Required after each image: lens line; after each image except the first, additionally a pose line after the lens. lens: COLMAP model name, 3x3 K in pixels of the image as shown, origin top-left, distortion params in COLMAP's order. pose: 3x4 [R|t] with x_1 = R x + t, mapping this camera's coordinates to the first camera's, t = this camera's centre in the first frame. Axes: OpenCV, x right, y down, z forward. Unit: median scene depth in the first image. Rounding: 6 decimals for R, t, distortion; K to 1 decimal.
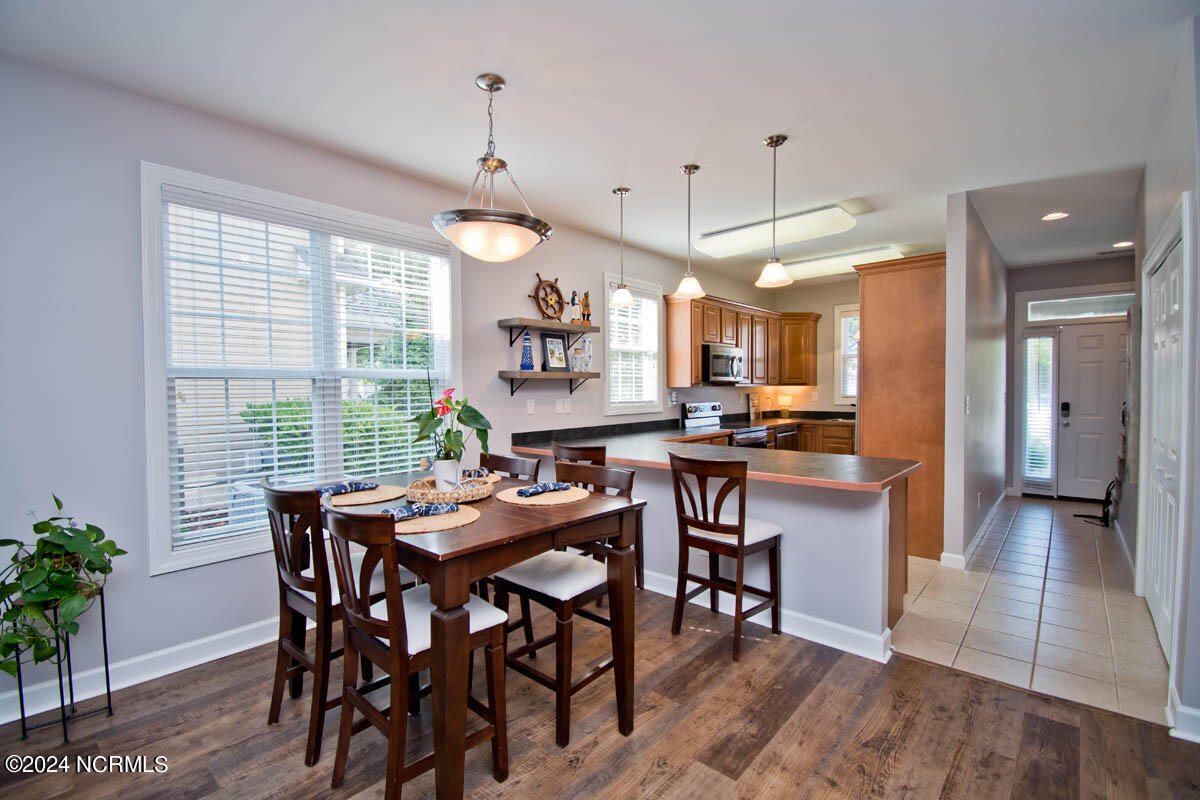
lens RADIAL K [[524.0, 0, 593.7], [0, 524.0, 400.4], [0, 0, 1]] dist [0.010639, -0.007149]
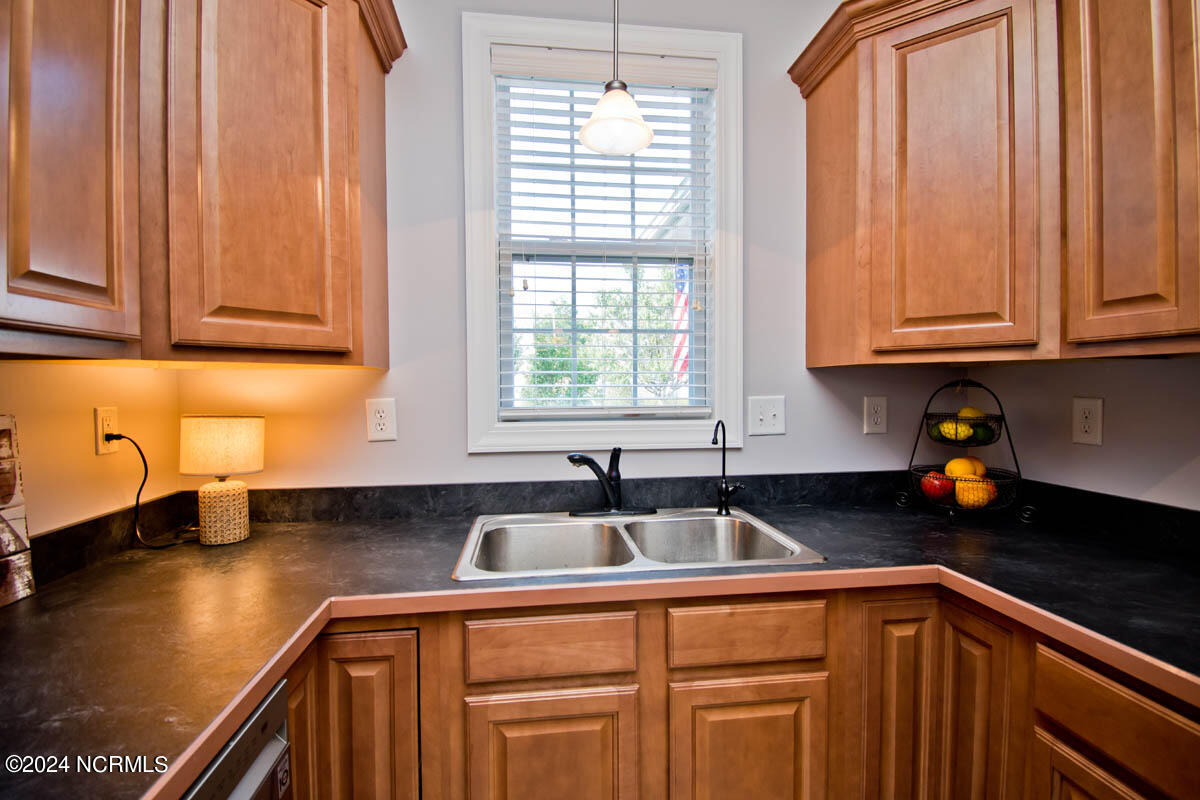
lens RADIAL K [[524.0, 0, 597.3], [0, 524.0, 395.4], [0, 0, 1]] dist [0.010639, -0.007149]
pose [[0.656600, -0.004732, 0.754224, 0.435480], [0.018589, 0.999778, -0.009911, -0.017573], [-0.754010, 0.020527, 0.656543, 1.086362]]
